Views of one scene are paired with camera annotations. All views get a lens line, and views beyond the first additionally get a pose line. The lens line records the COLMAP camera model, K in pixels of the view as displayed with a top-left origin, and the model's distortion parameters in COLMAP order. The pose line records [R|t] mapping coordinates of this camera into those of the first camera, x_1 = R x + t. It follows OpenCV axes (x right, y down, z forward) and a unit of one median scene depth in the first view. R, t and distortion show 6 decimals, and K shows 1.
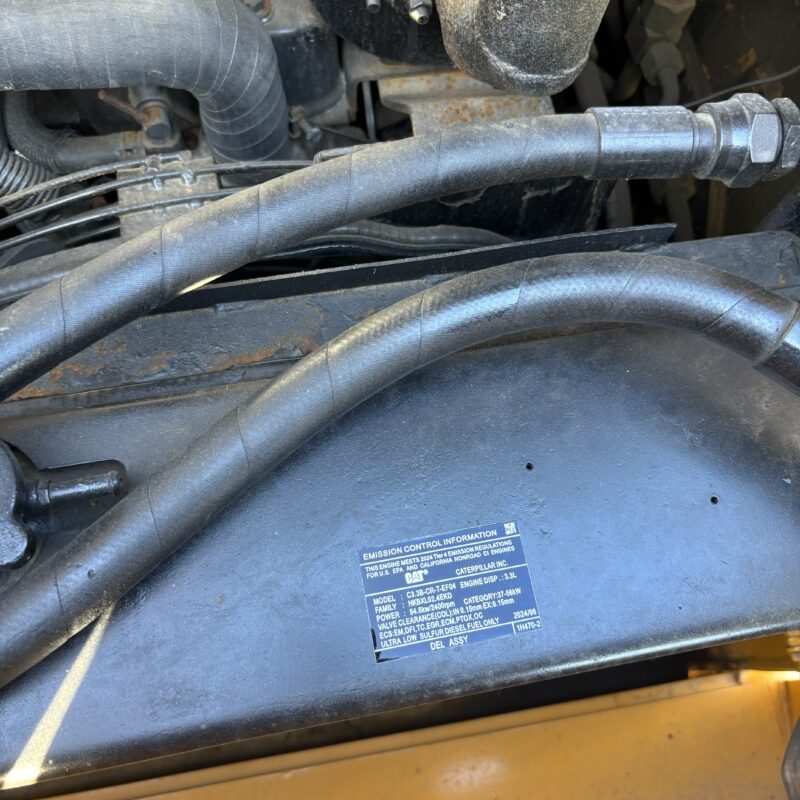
lens RADIAL K [[807.5, 0, 395.2], [0, 807.5, 398.9], [0, 0, 1]] dist [0.059285, -0.080823]
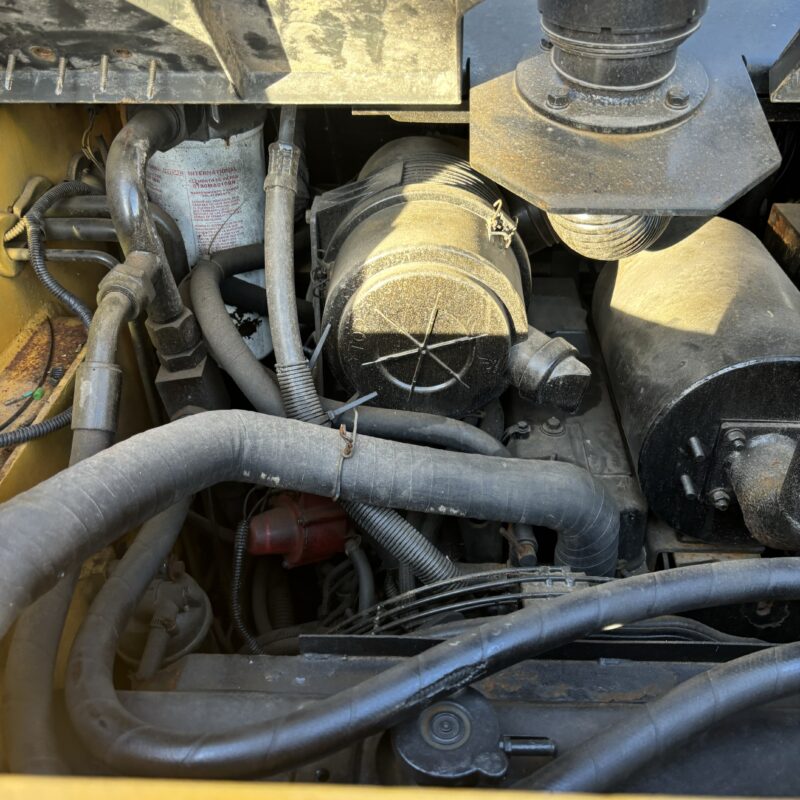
lens RADIAL K [[811.9, 0, 400.0], [0, 811.9, 400.0], [0, 0, 1]] dist [-0.071394, 0.003408]
pose [[0.967736, 0.061246, -0.244408, -0.216833], [-0.191759, 0.808257, -0.556731, 0.319091], [0.163447, 0.585636, 0.793924, -0.368629]]
